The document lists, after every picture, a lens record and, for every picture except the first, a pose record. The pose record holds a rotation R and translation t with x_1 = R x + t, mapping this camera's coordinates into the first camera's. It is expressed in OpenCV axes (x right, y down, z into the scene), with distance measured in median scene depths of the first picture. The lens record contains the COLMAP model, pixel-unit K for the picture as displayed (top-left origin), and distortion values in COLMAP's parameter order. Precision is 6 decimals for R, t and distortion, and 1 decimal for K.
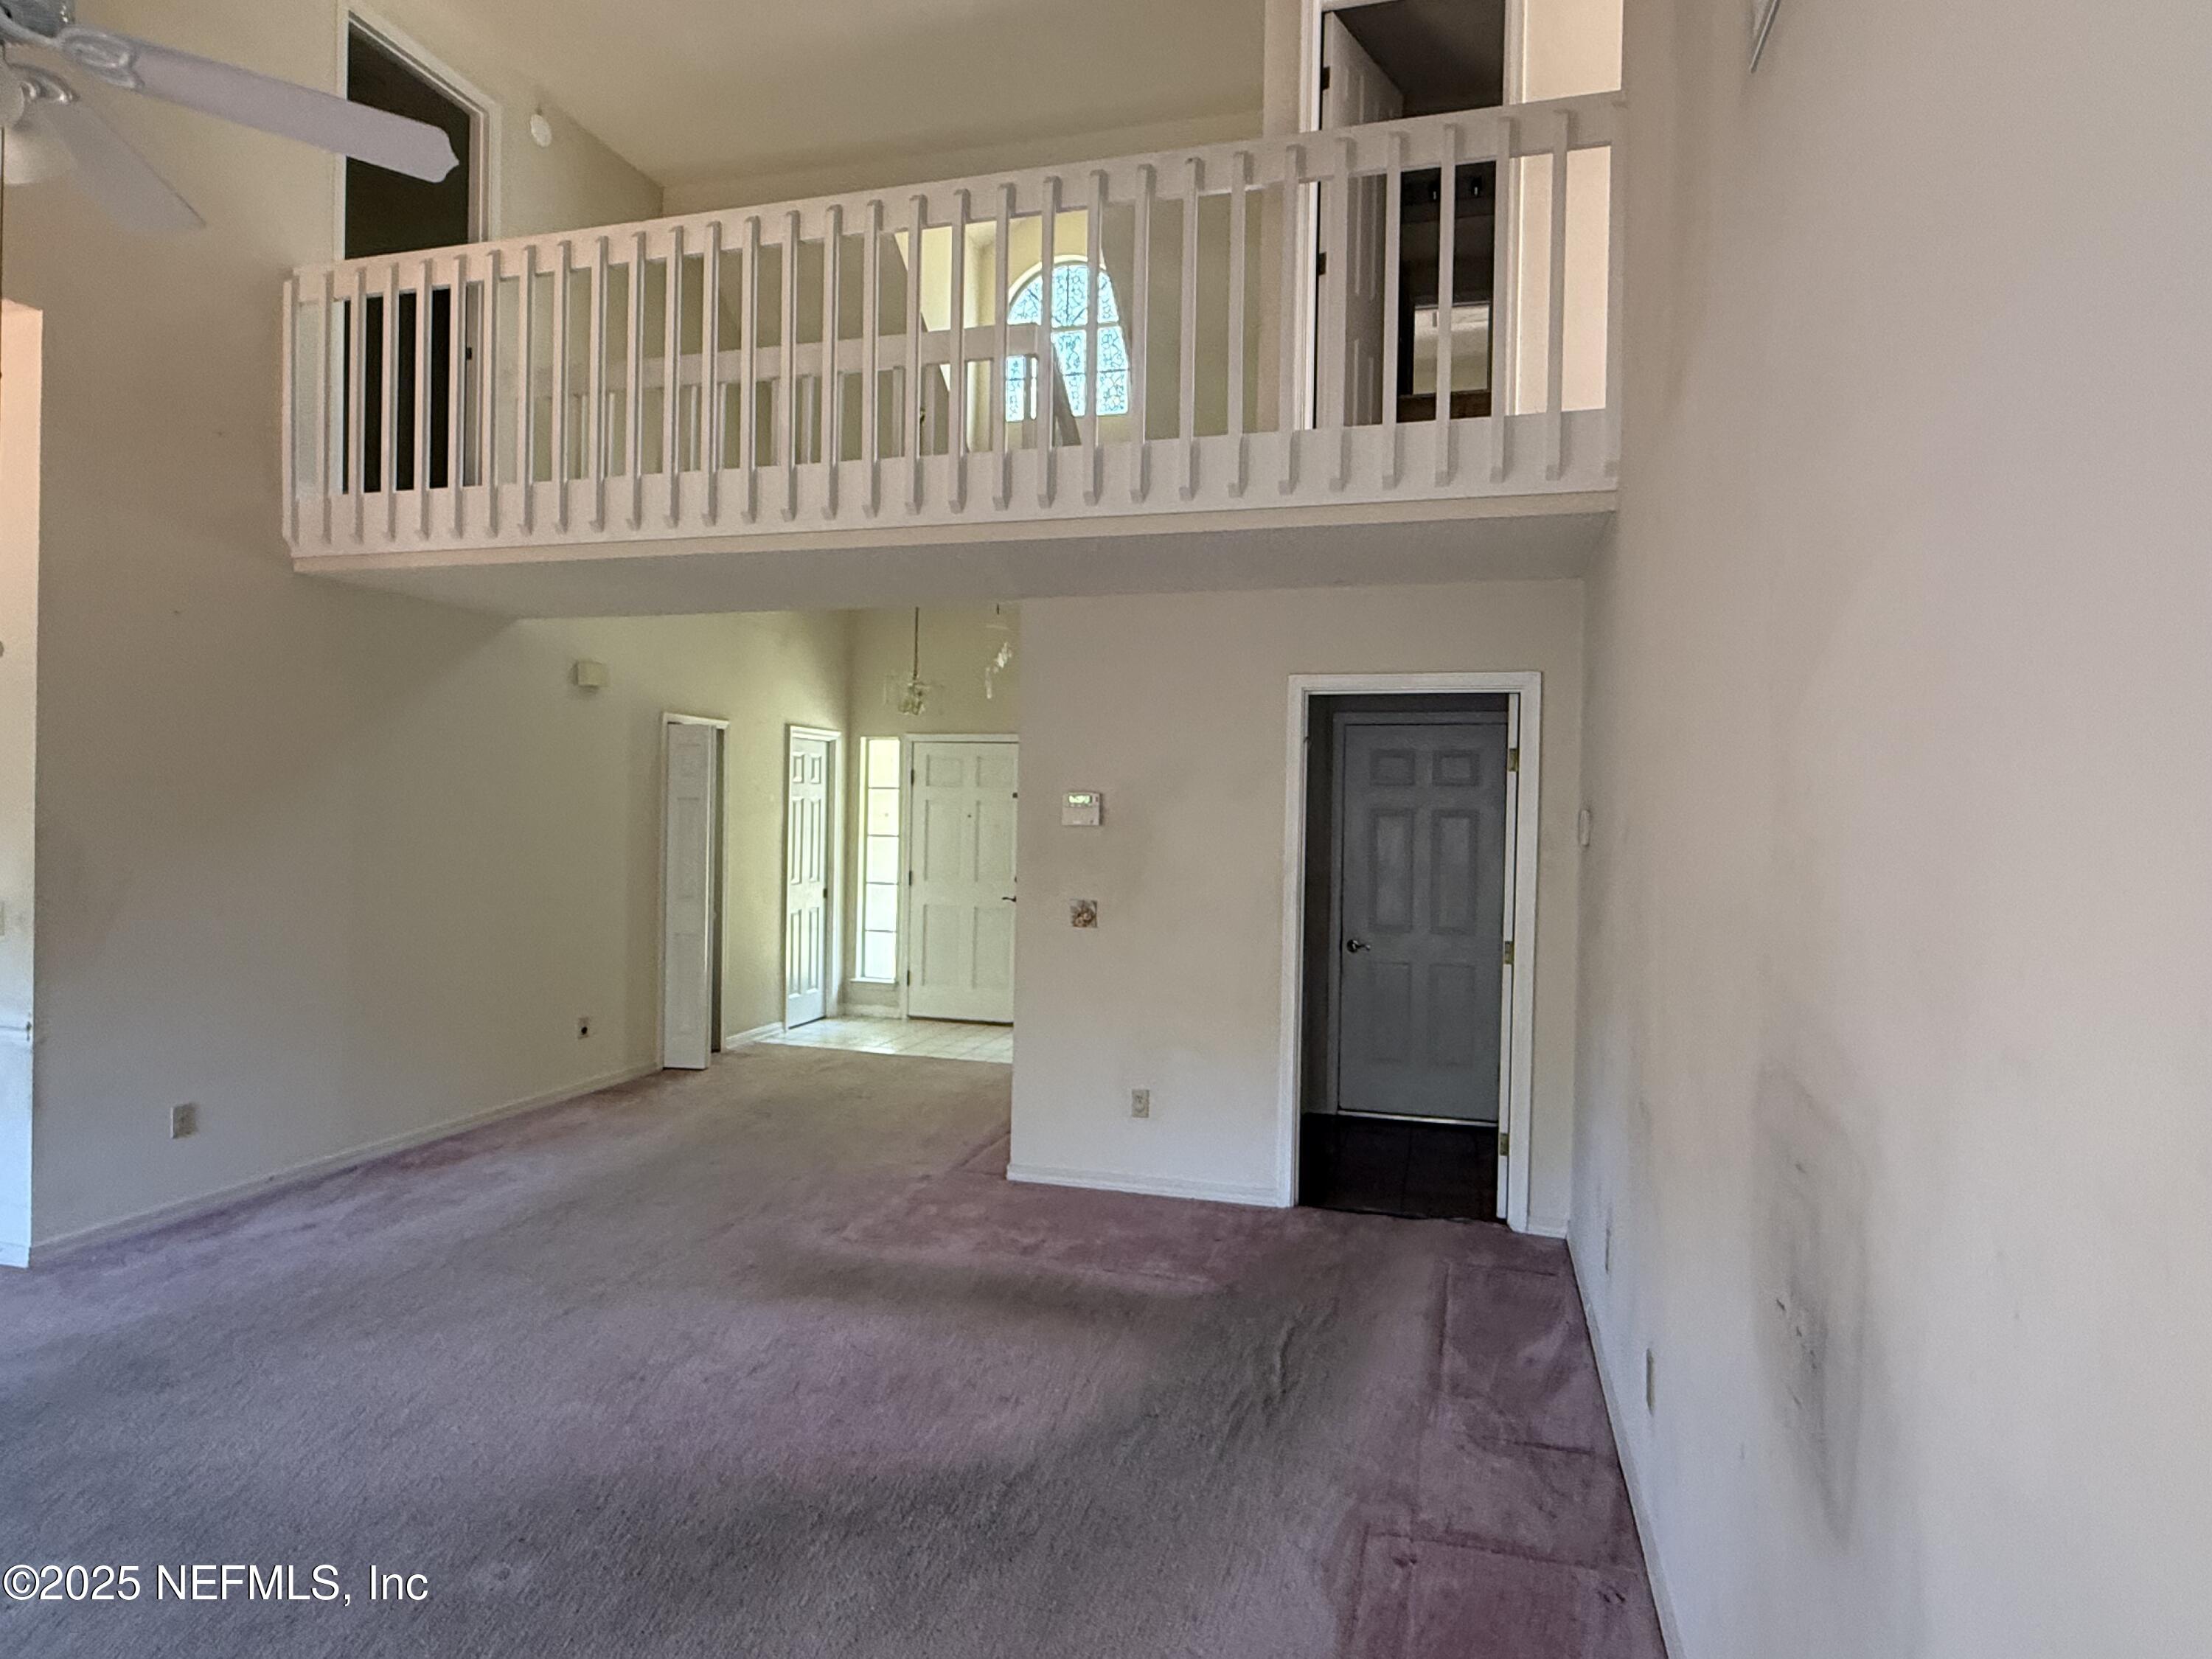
lens RADIAL K [[1247.2, 0, 1108.5], [0, 1247.2, 829.2], [0, 0, 1]] dist [-0.005214, 0.005049]
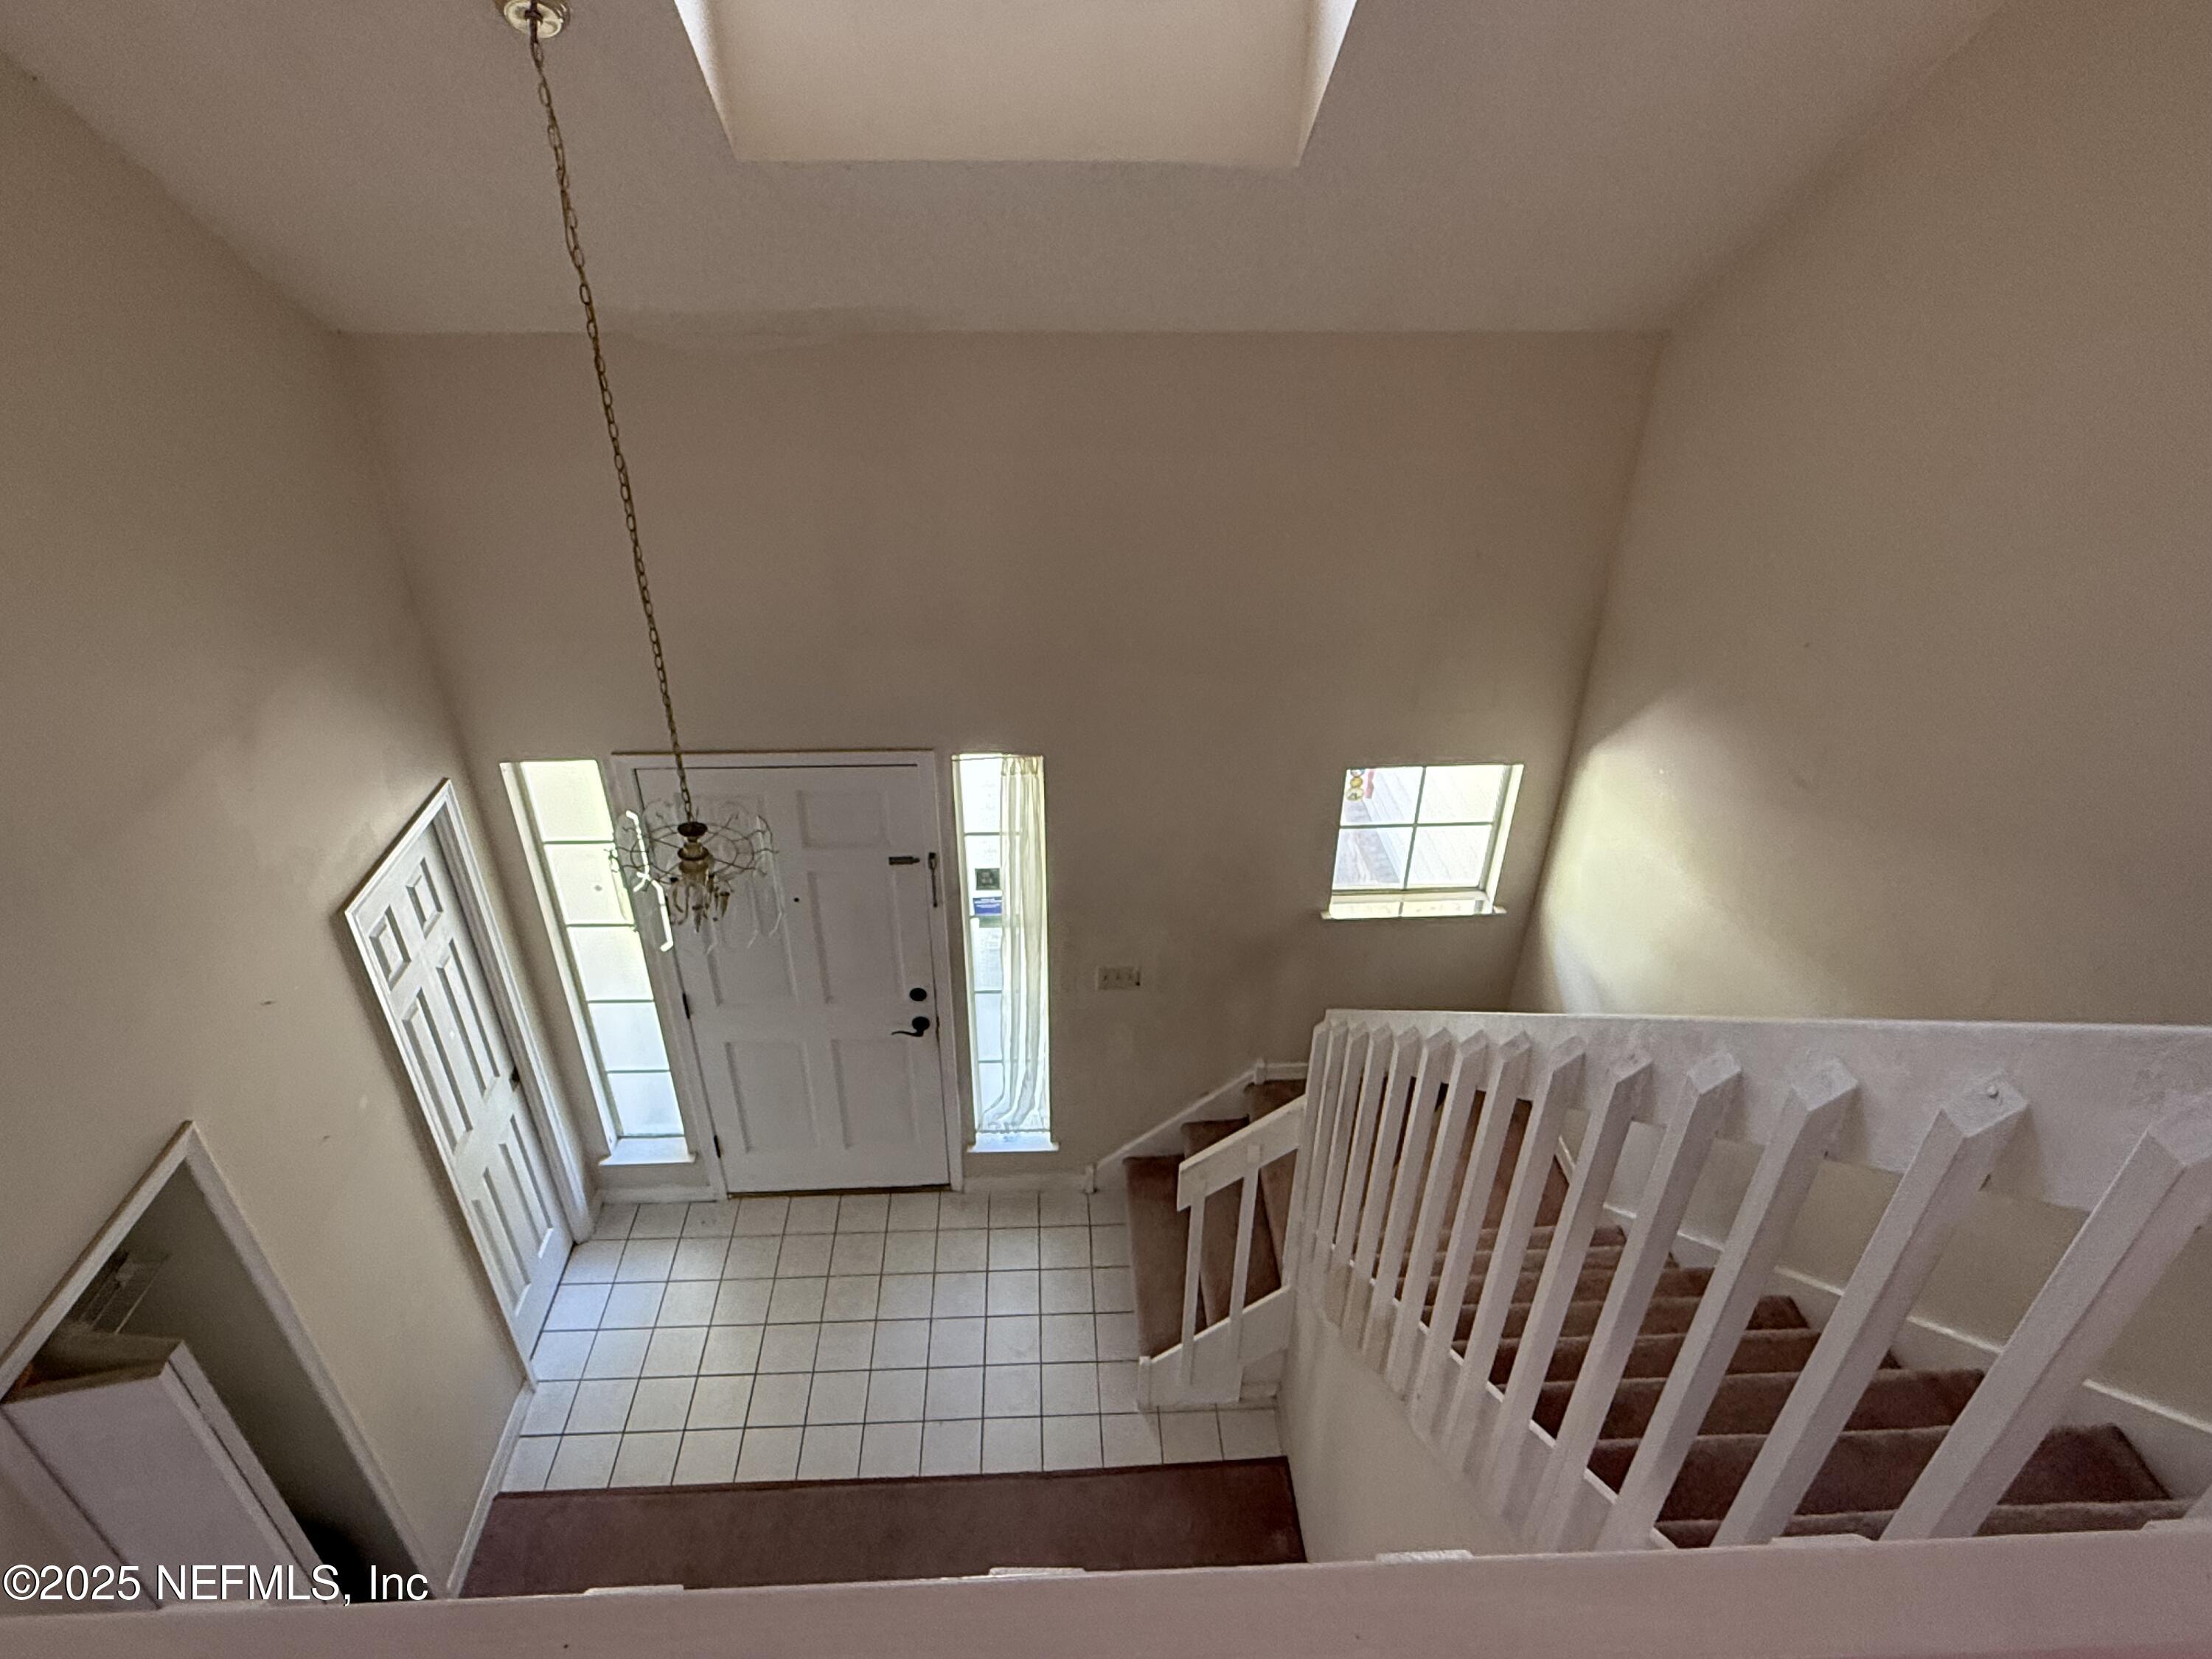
lens RADIAL K [[1247.2, 0, 1099.8], [0, 1247.2, 832.2], [0, 0, 1]] dist [-0.005214, 0.005049]
pose [[0.944867, -0.188235, 0.267944, -0.123730], [0.014652, 0.841748, 0.539672, -0.287914], [-0.327126, -0.505992, 0.798098, 0.586444]]
